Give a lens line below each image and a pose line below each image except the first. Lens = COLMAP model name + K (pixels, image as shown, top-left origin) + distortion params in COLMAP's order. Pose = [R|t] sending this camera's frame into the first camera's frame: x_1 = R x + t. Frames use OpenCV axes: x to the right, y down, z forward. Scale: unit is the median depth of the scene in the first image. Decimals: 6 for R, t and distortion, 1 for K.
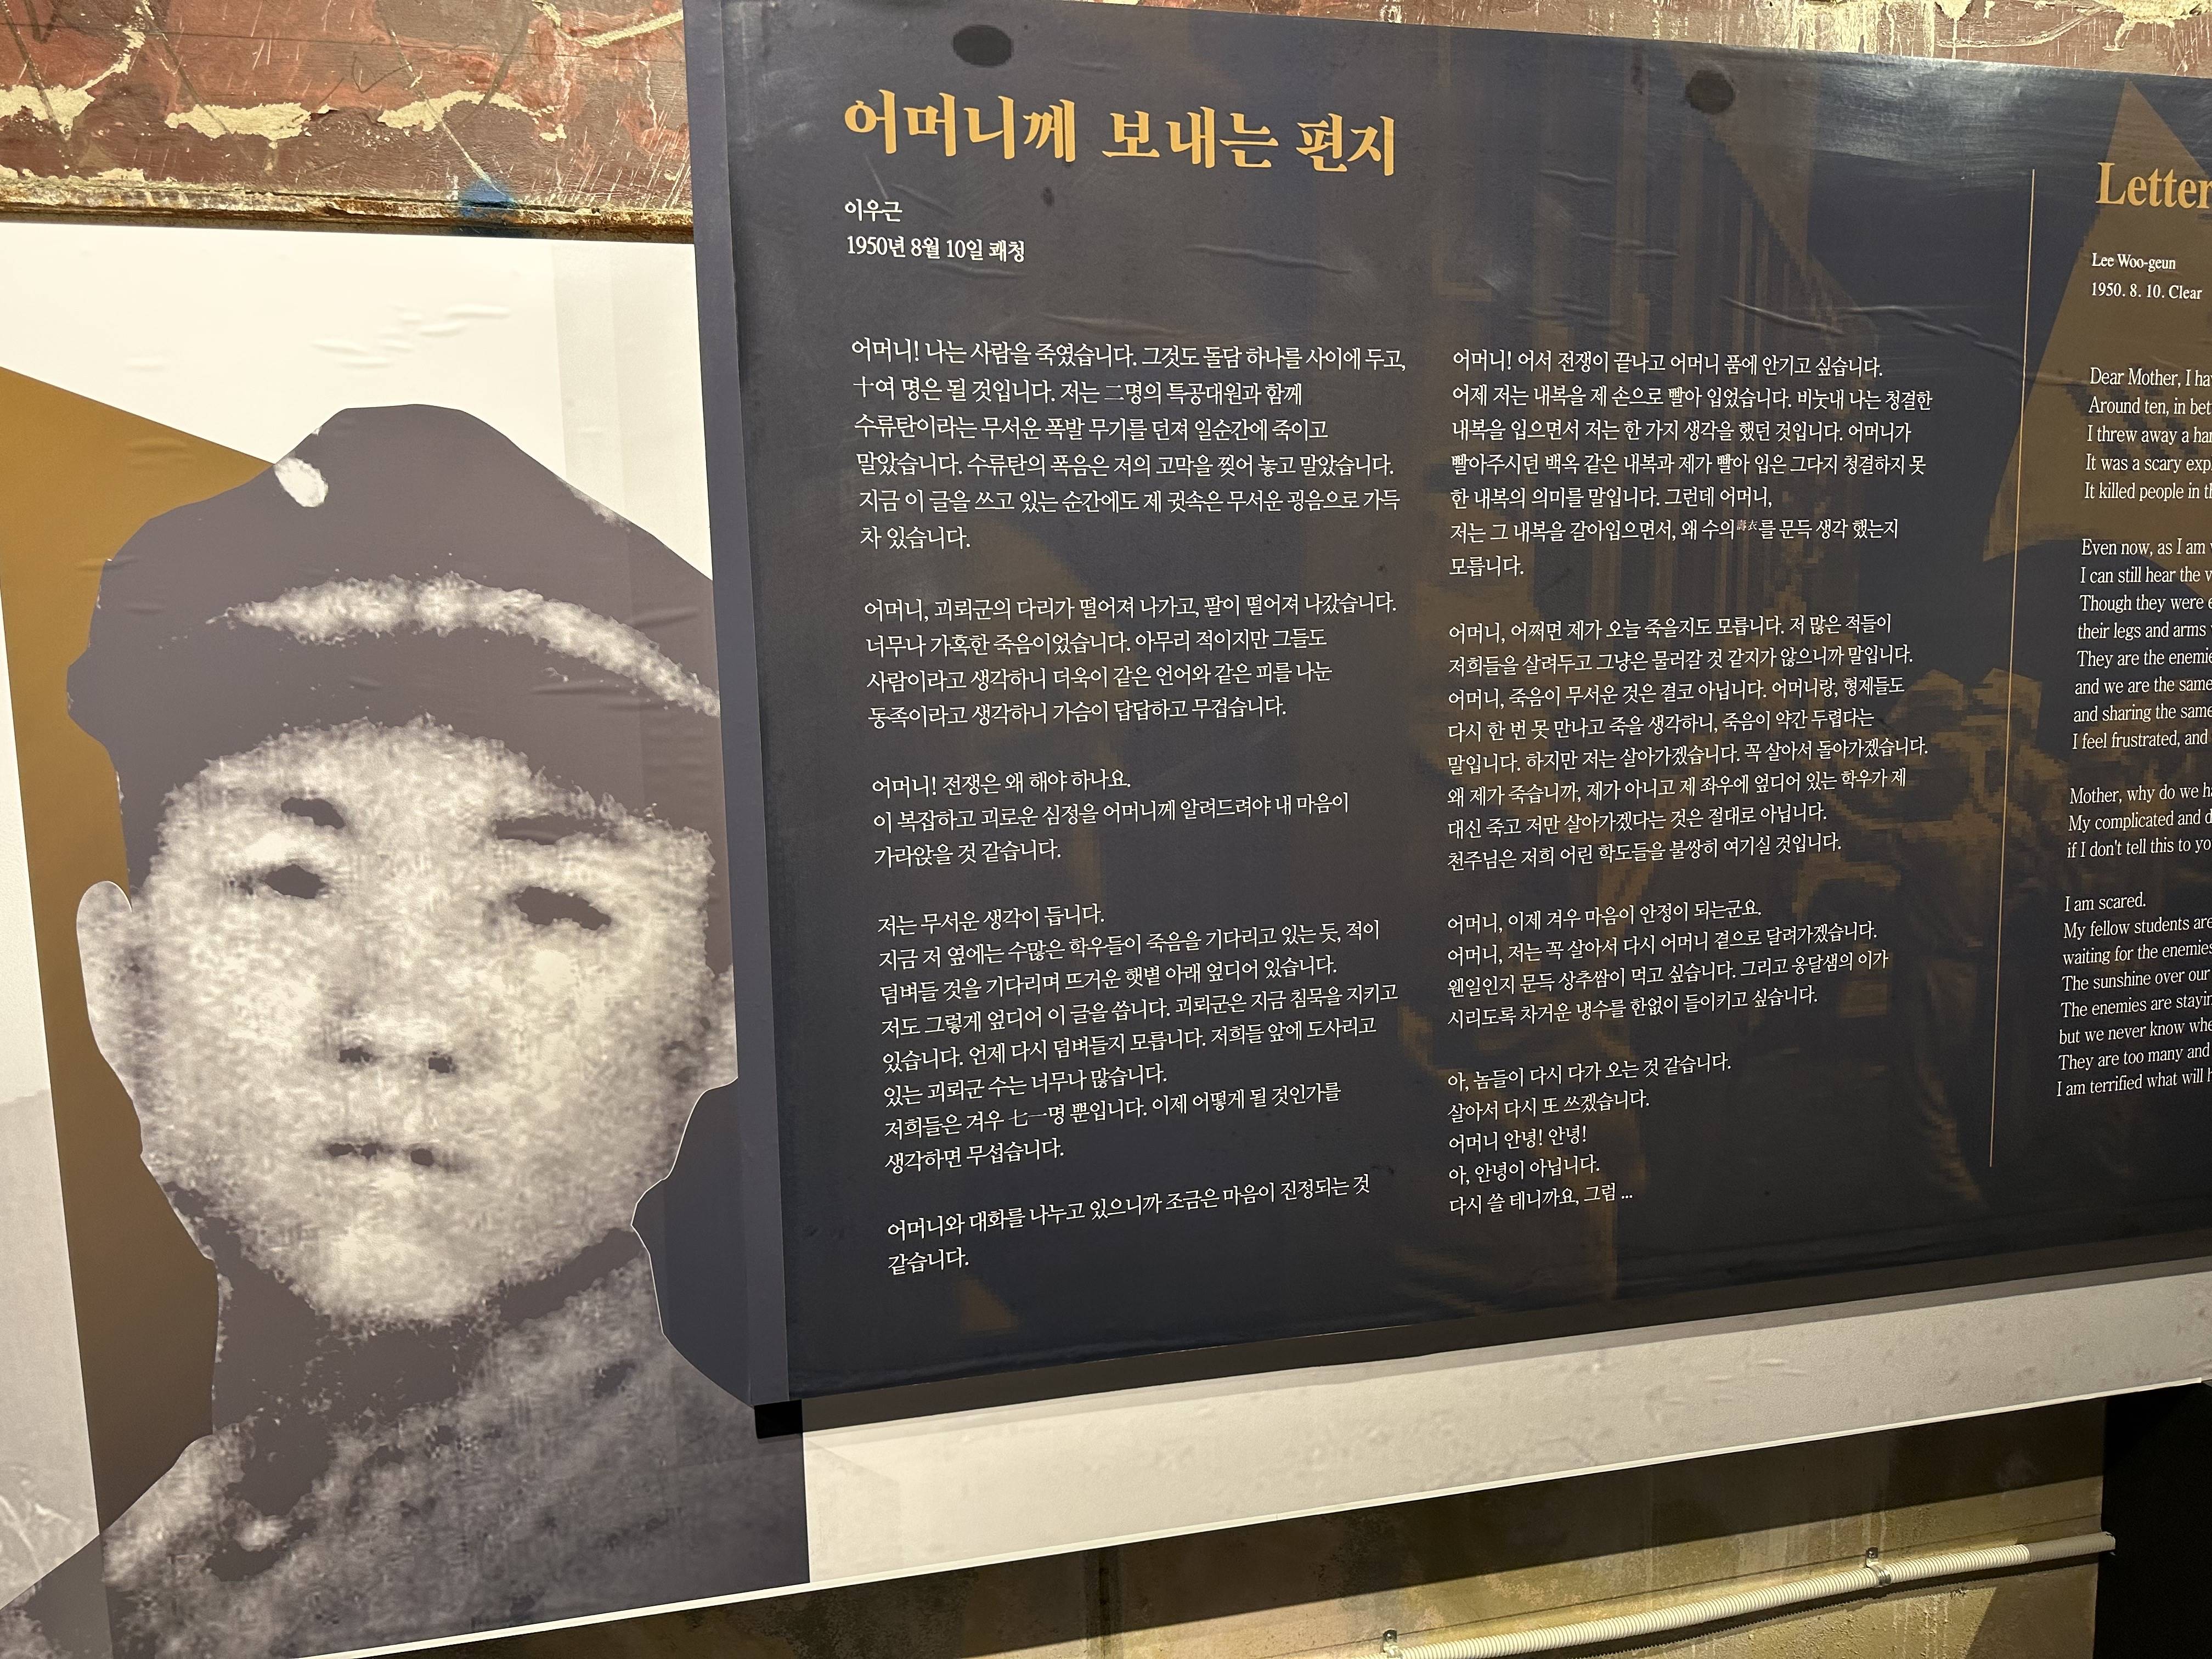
lens RADIAL K [[1520.0, 0, 1105.7], [0, 1520.0, 770.8], [0, 0, 1]] dist [0.023045, -0.019385]
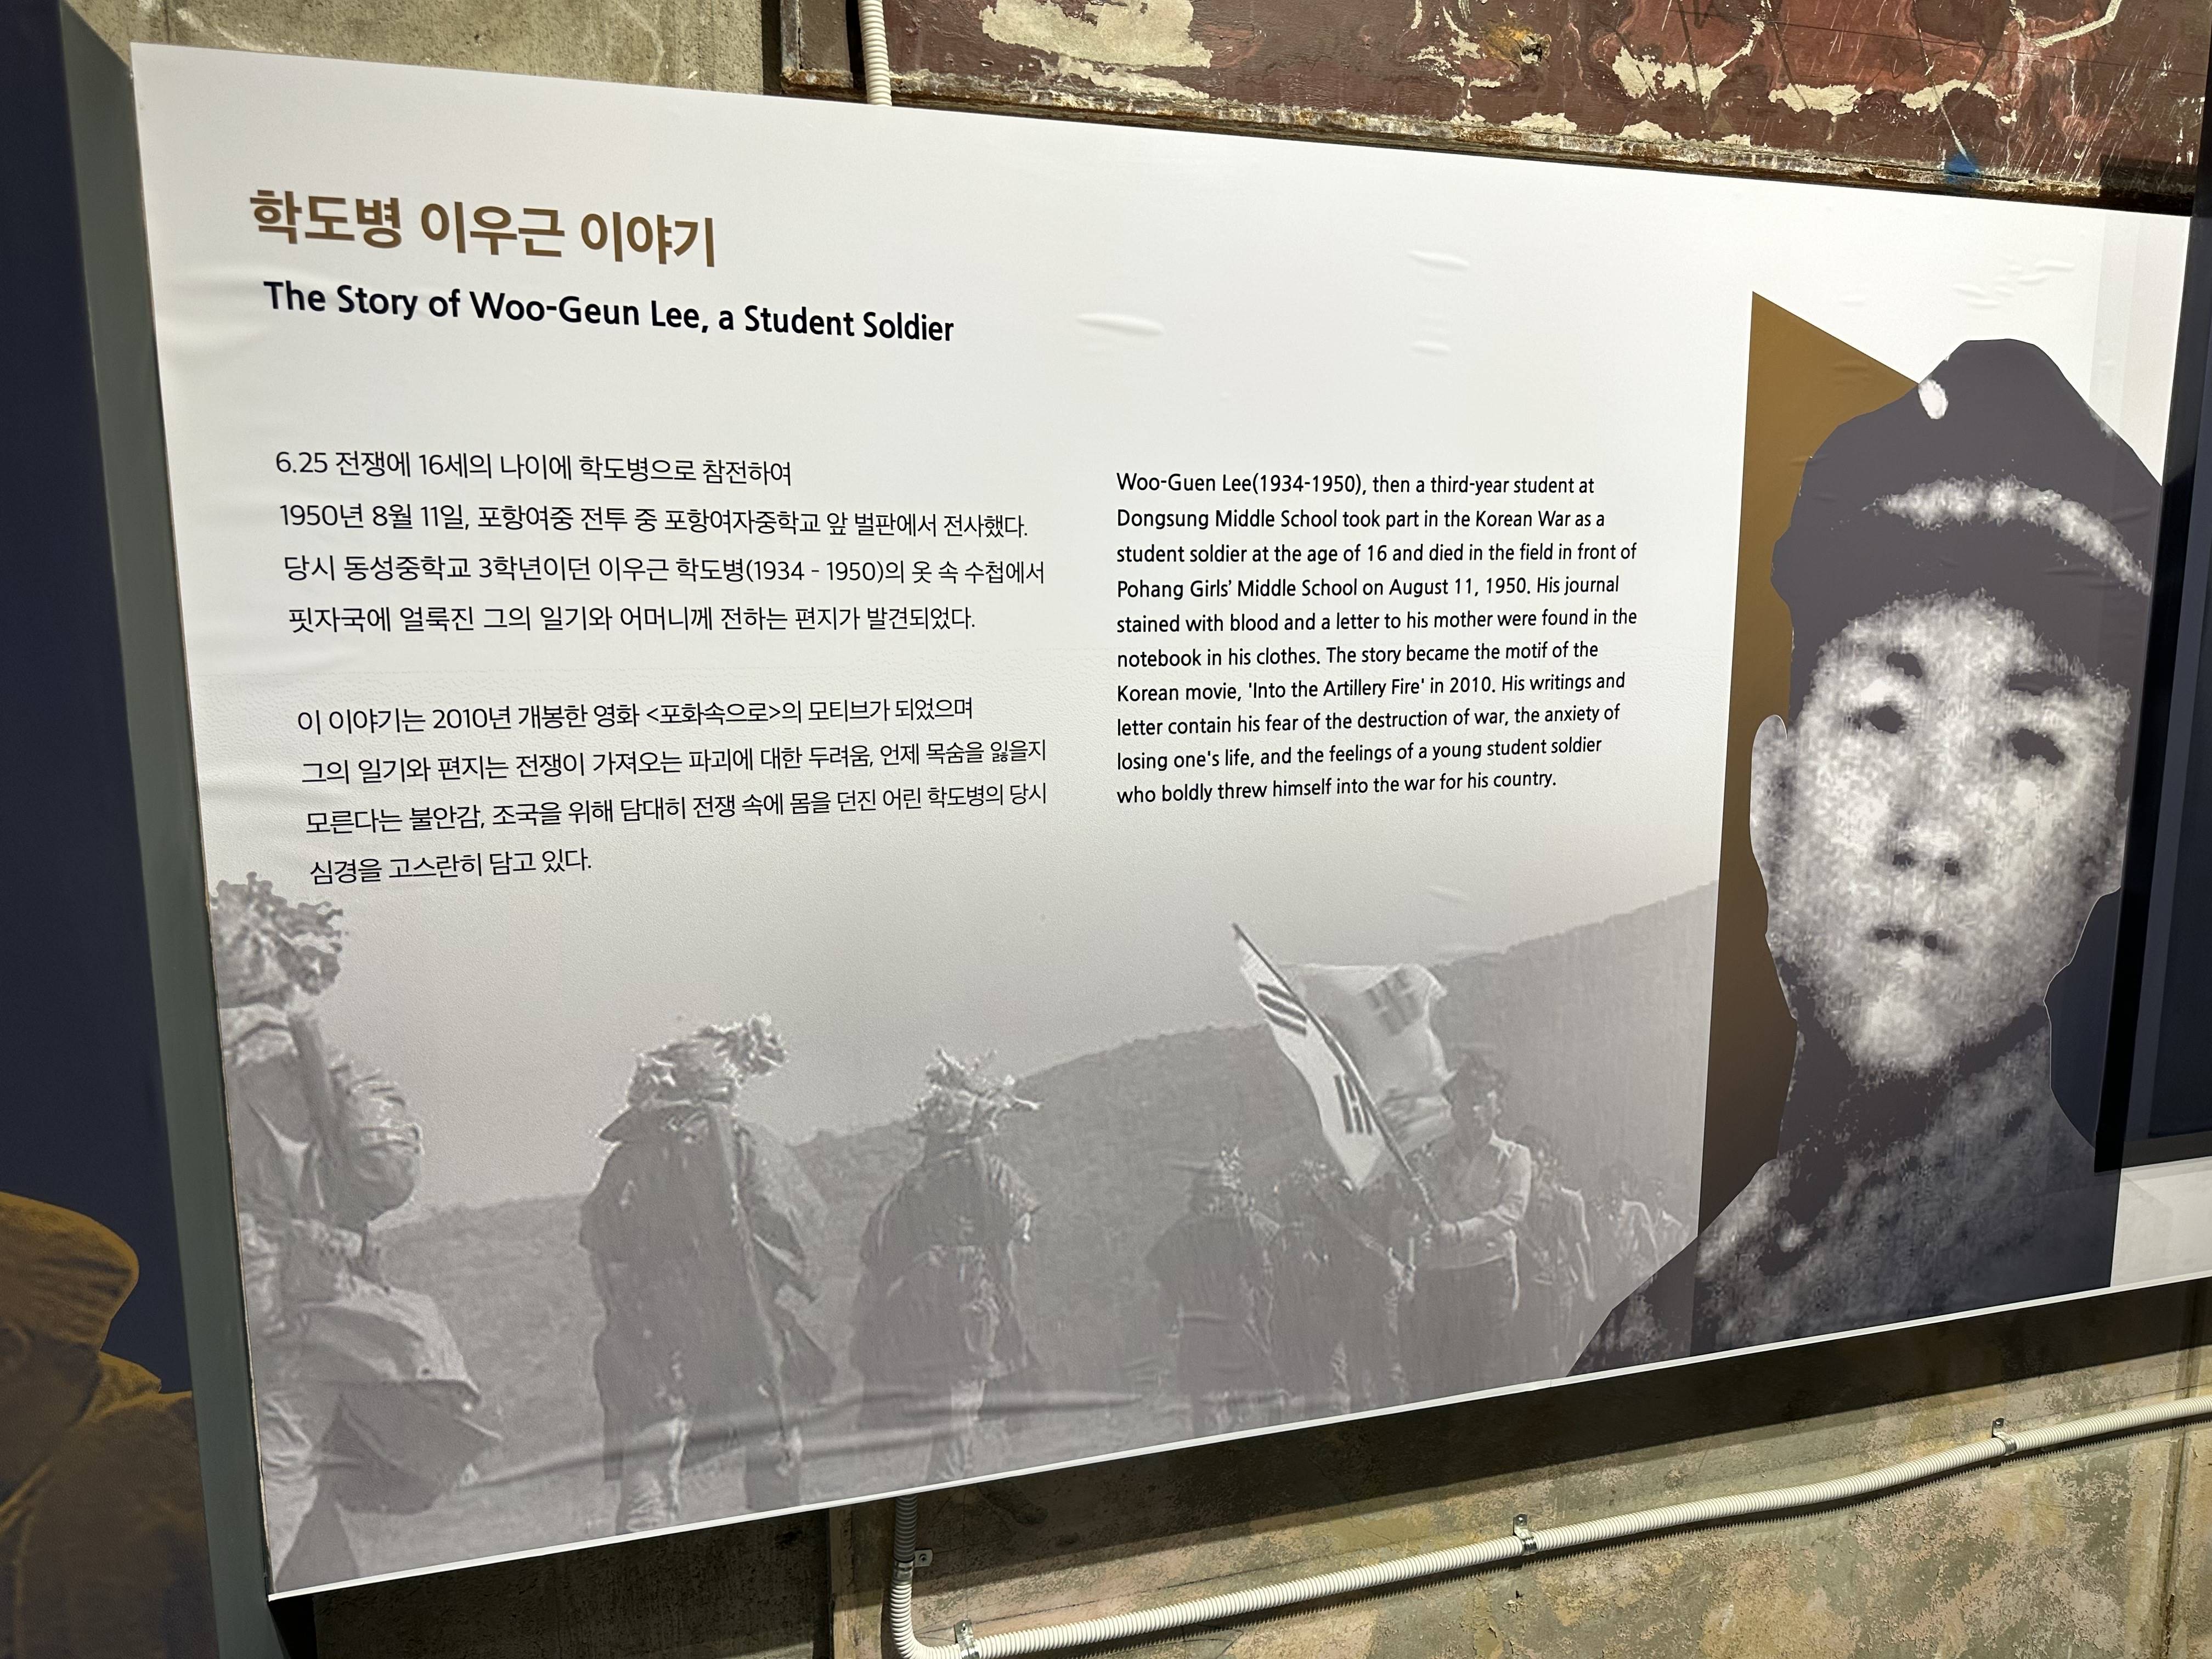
lens RADIAL K [[1569.1, 0, 1107.1], [0, 1569.1, 781.6], [0, 0, 1]] dist [0.009324, -0.005012]
pose [[0.995952, 0.011814, 0.089104, -1.246726], [-0.015632, 0.998984, 0.042275, 0.076763], [-0.088514, -0.043496, 0.995125, -0.226668]]
